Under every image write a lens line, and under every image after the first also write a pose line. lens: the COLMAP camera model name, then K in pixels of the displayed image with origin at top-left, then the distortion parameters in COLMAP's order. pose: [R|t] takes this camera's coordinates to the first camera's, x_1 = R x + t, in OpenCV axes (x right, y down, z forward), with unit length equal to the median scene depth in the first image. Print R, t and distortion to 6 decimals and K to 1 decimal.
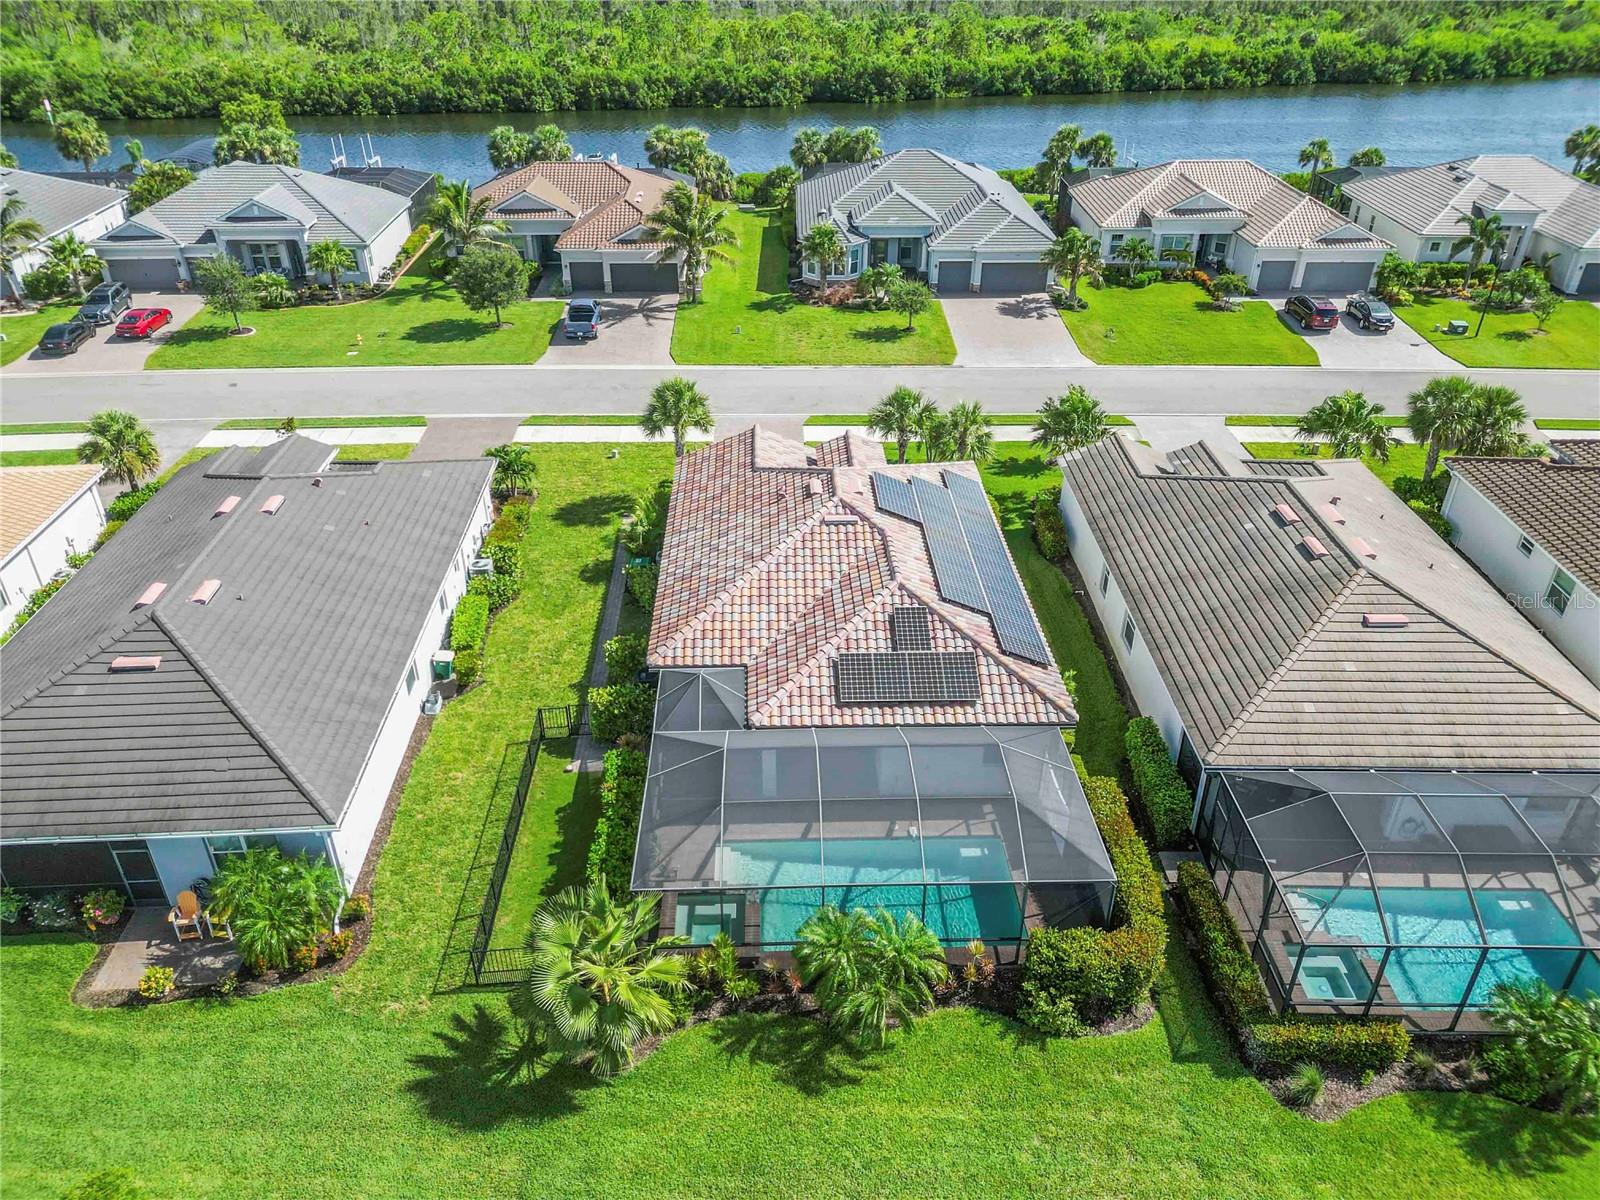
lens RADIAL K [[1155.9, 0, 805.4], [0, 1155.9, 577.2], [0, 0, 1]] dist [0.060999, -0.056029]
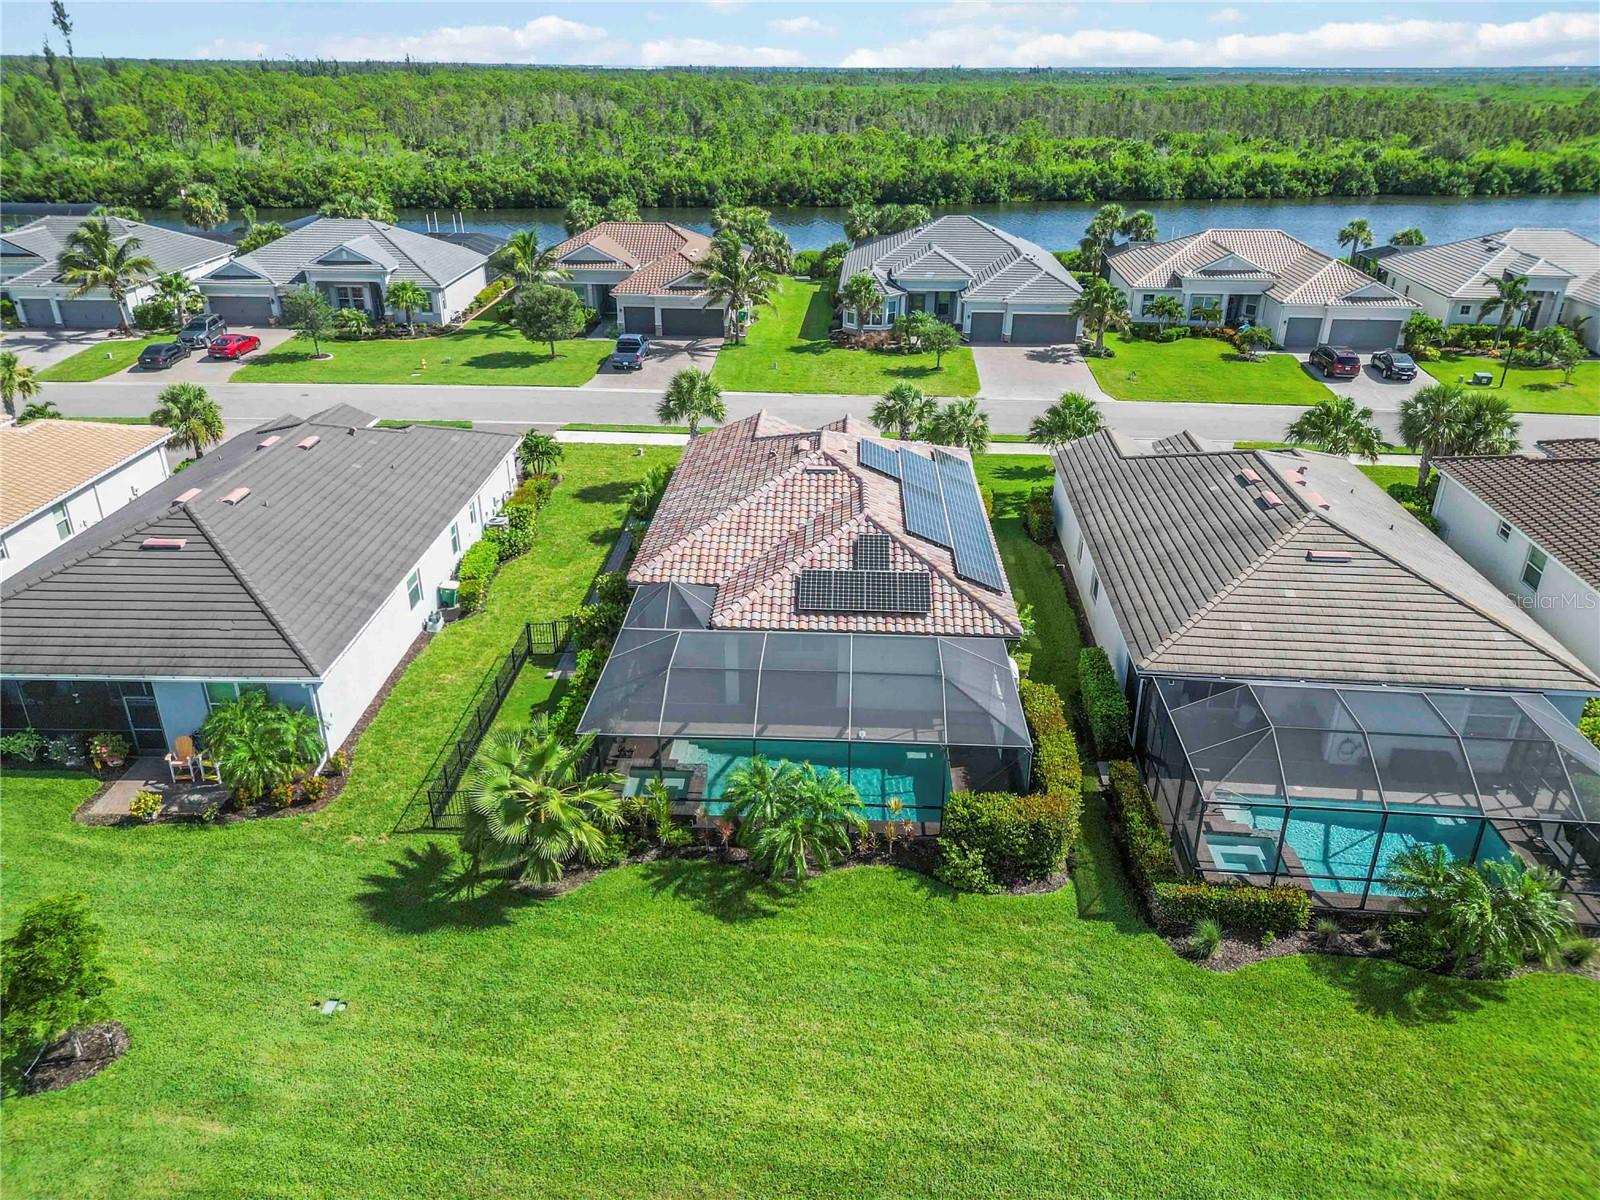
lens RADIAL K [[1155.9, 0, 805.4], [0, 1155.9, 577.2], [0, 0, 1]] dist [0.060999, -0.056029]
pose [[0.996990, 0.033768, -0.069794, 0.084661], [-0.040829, 0.993910, -0.102354, 0.144130], [0.065913, 0.104895, 0.992297, -0.043929]]
